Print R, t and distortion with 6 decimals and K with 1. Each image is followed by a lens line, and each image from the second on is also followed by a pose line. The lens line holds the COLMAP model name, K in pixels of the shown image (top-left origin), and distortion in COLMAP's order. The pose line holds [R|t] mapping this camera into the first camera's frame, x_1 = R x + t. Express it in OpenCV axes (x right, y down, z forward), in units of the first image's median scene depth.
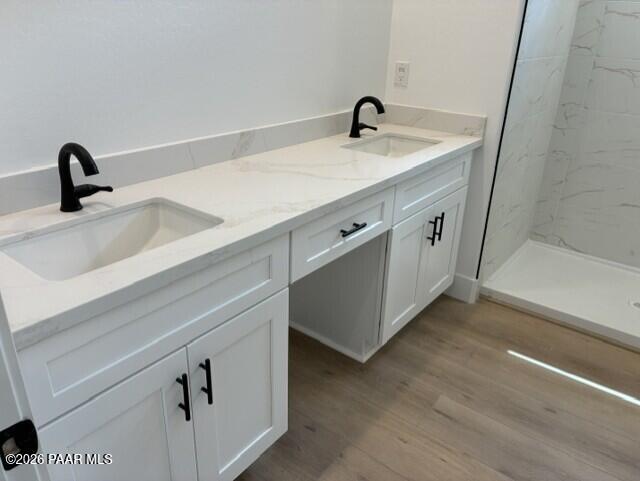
lens RADIAL K [[489.8, 0, 320.0], [0, 489.8, 240.5], [0, 0, 1]] dist [0.034126, -0.048308]
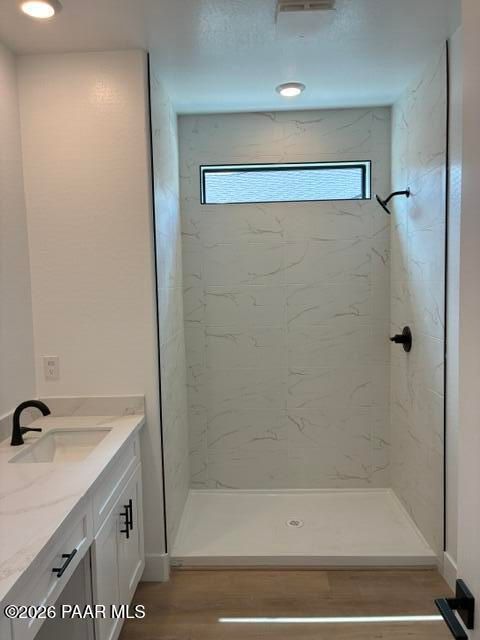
lens RADIAL K [[489.8, 0, 240.0], [0, 489.8, 320.0], [0, 0, 1]] dist [0.034126, -0.048308]
pose [[0.806512, -0.093786, 0.583732, -0.100593], [0.280770, 0.929654, -0.238561, -0.083088], [-0.520295, 0.356296, 0.776109, -0.009206]]
